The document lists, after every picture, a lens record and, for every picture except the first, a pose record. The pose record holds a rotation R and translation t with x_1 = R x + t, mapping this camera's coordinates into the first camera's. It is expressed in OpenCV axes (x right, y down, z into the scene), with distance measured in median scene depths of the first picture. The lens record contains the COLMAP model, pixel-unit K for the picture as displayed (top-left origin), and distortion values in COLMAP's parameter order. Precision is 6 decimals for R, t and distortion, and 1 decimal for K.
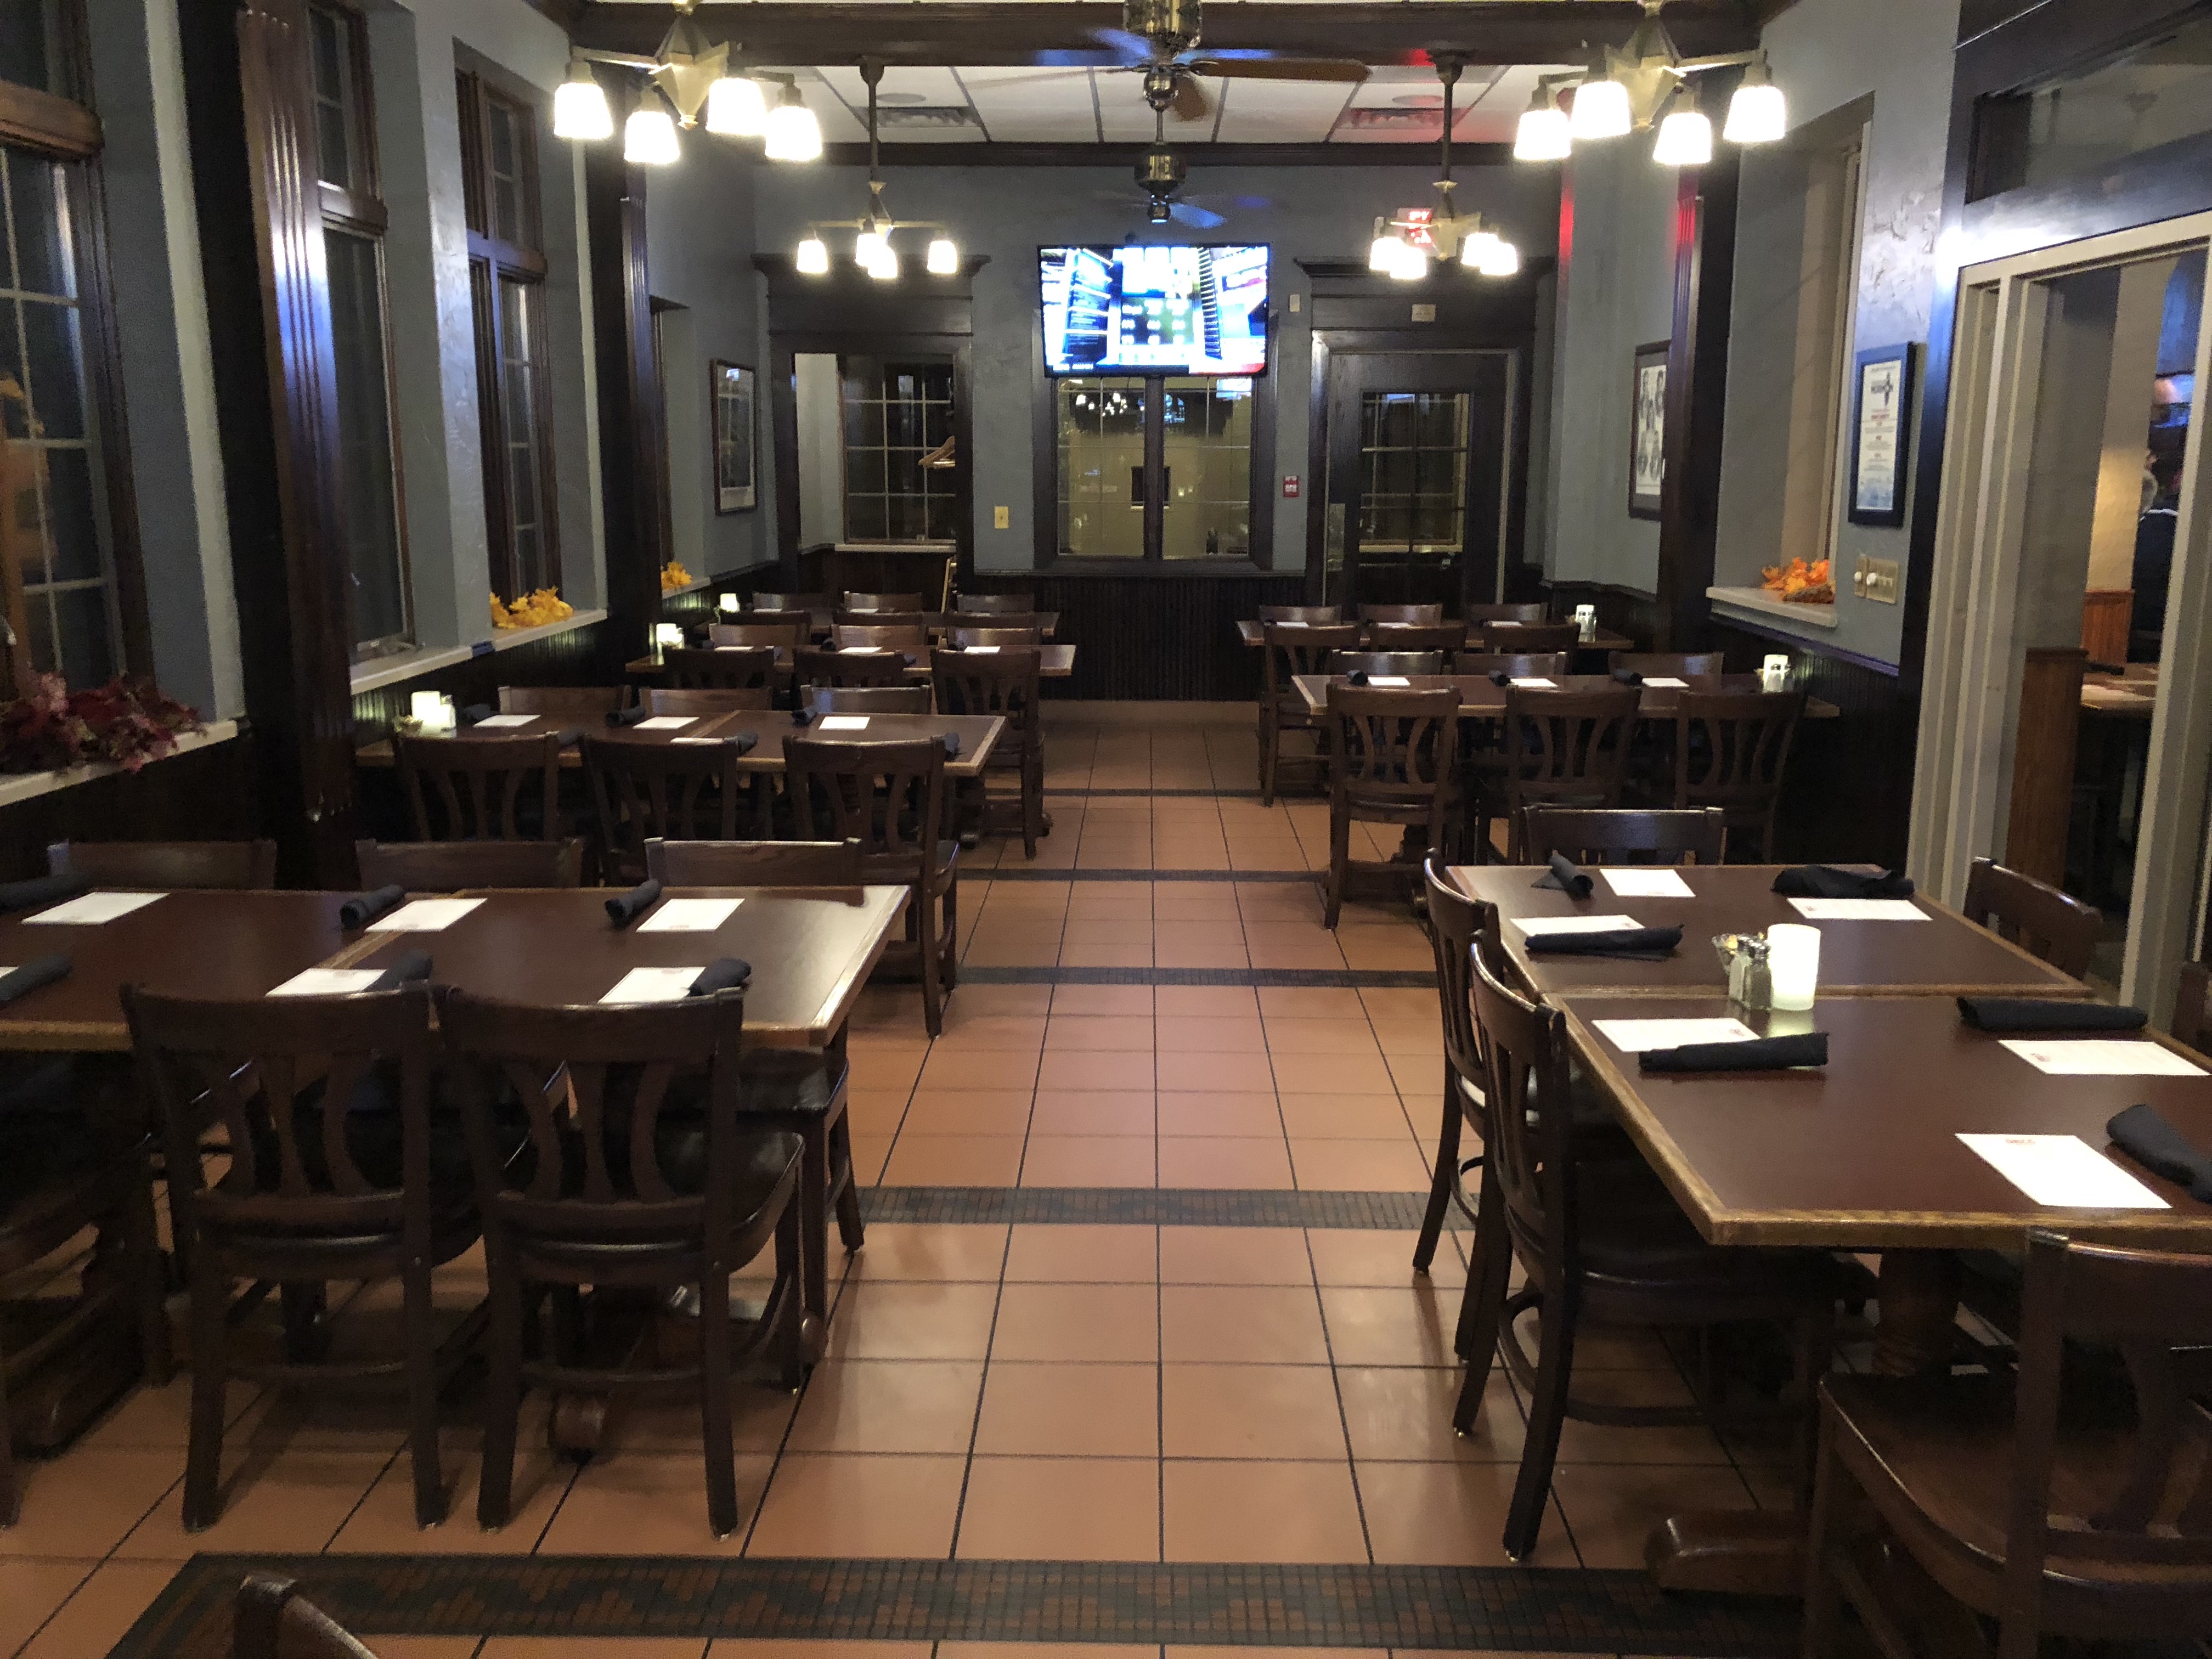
lens RADIAL K [[1825.3, 0, 1109.8], [0, 1825.3, 824.5], [0, 0, 1]] dist [0.022633, 0.009852]
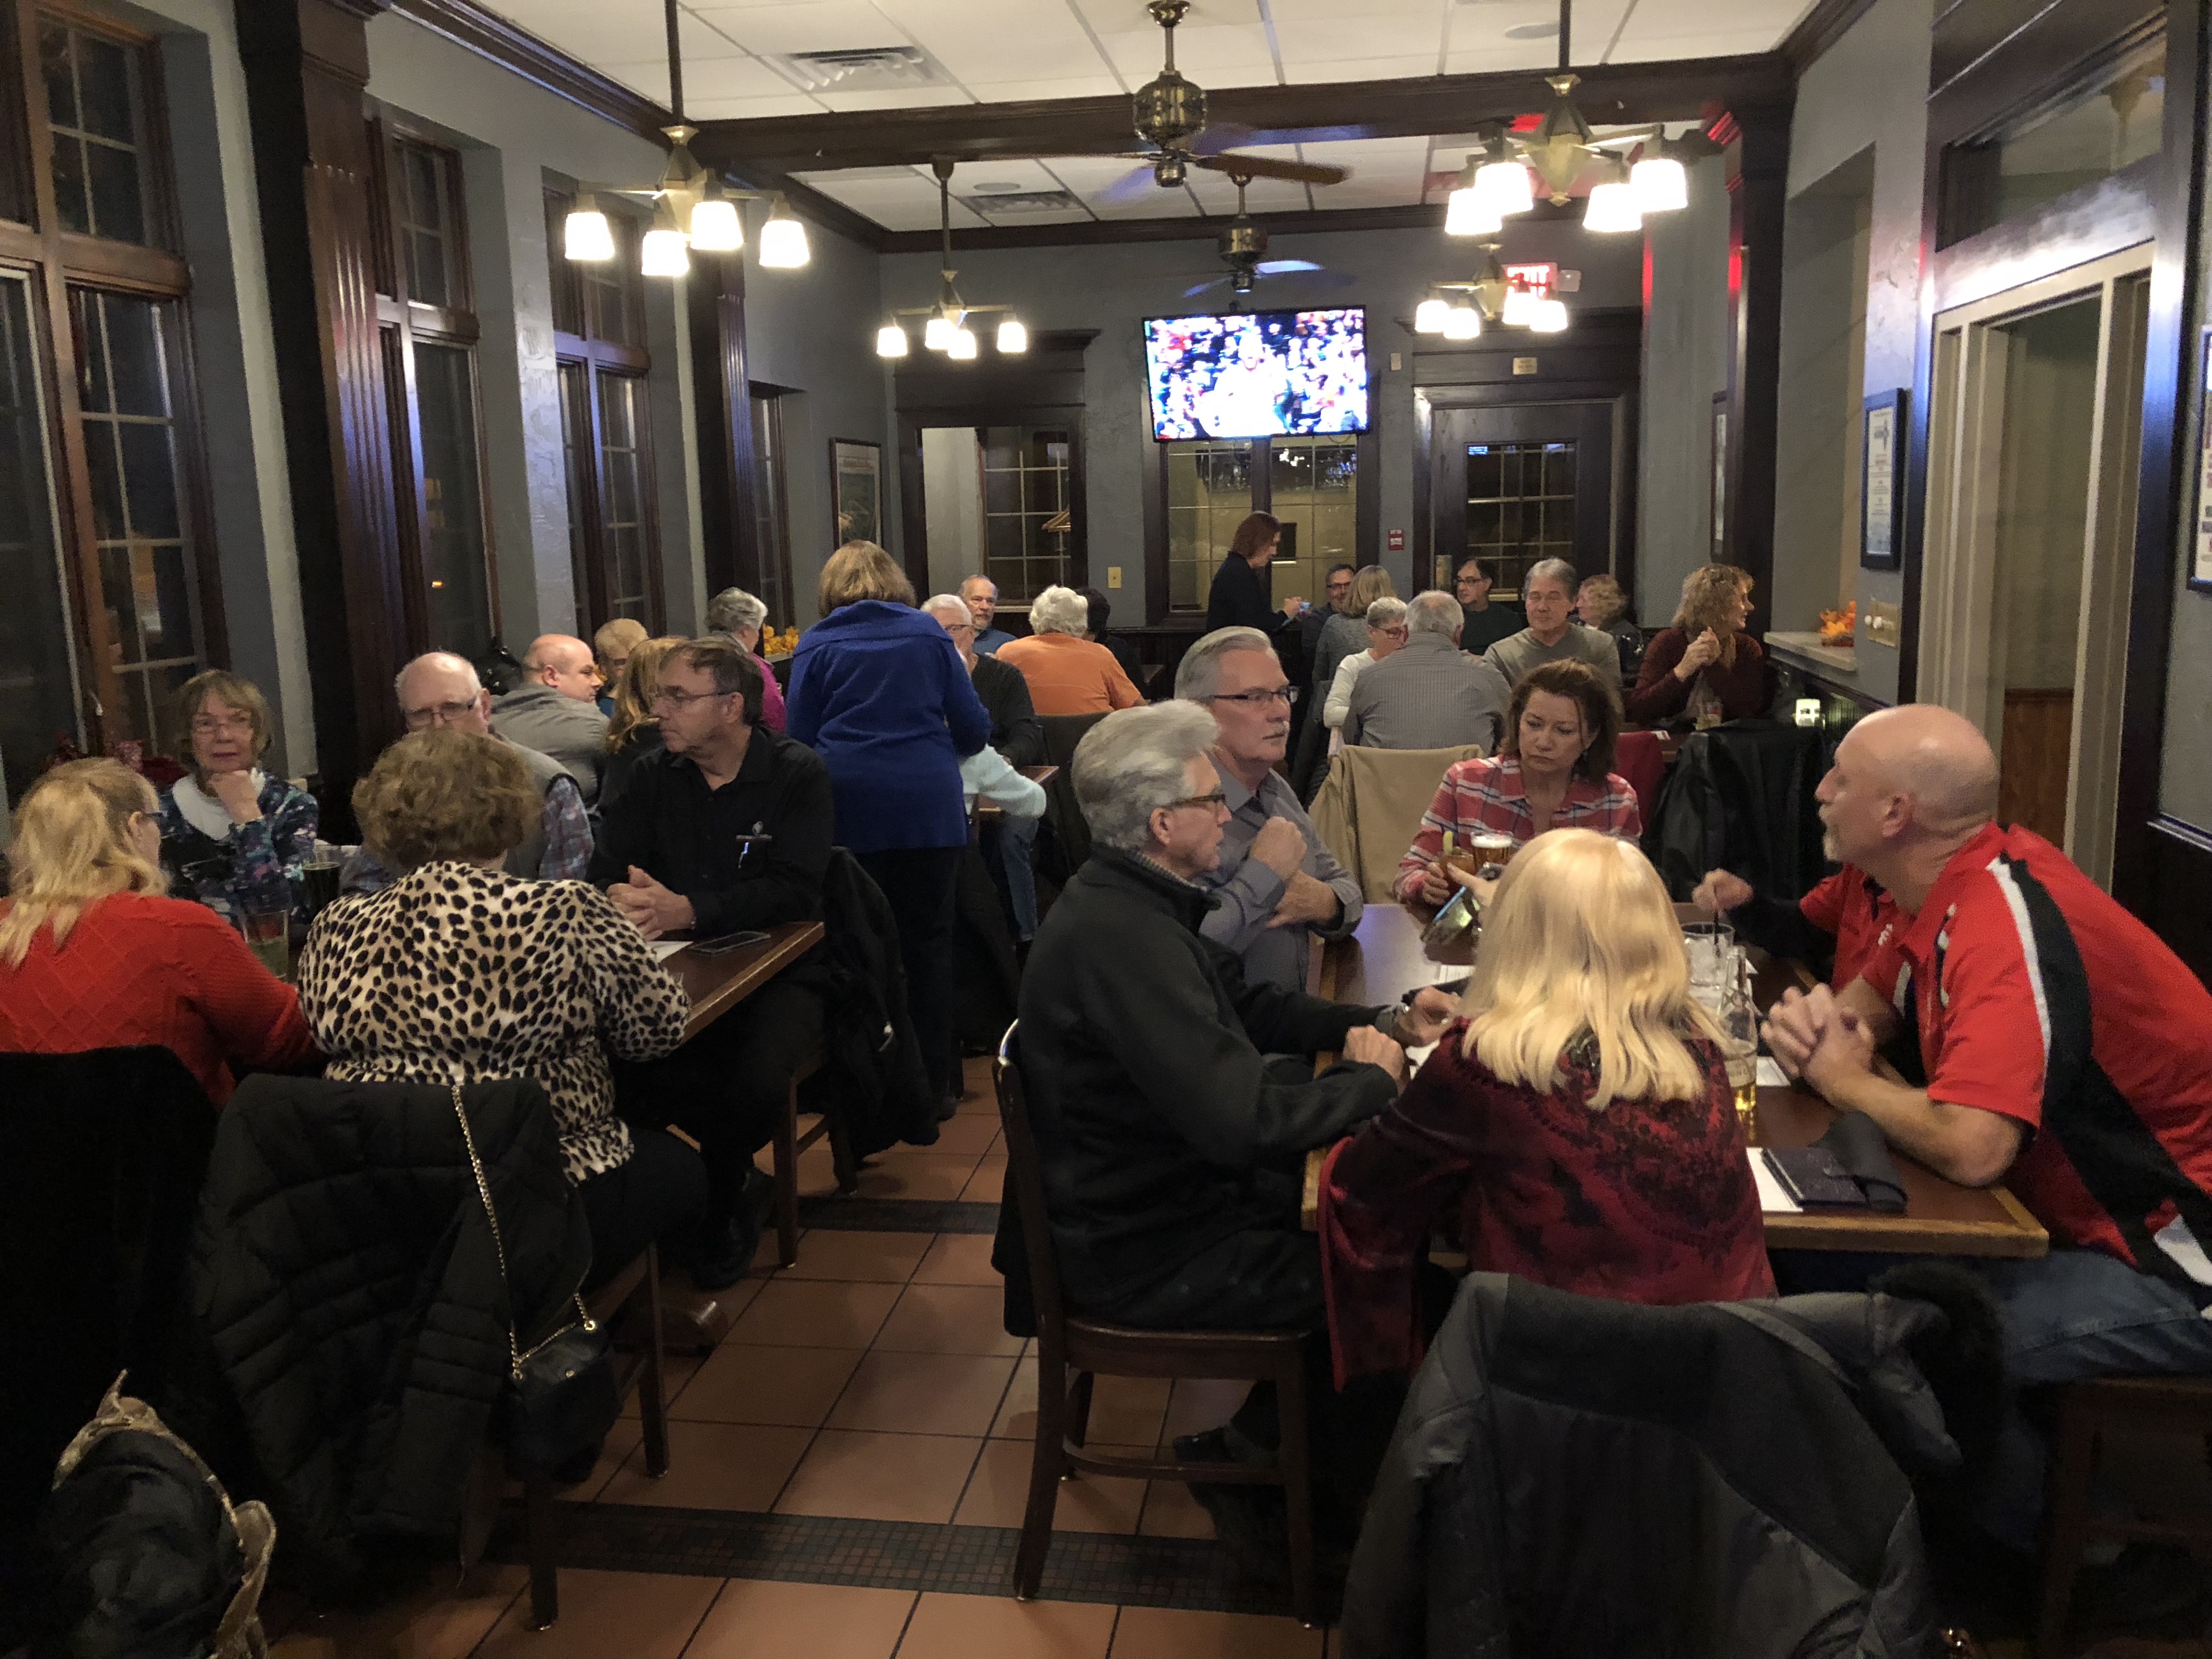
lens RADIAL K [[1825.3, 0, 1102.0], [0, 1825.3, 834.9], [0, 0, 1]] dist [0.022633, 0.009852]
pose [[0.990870, -0.004812, -0.134731, 0.127943], [0.001683, 0.999726, -0.023328, 0.004595], [0.134807, 0.022889, 0.990608, -0.047398]]
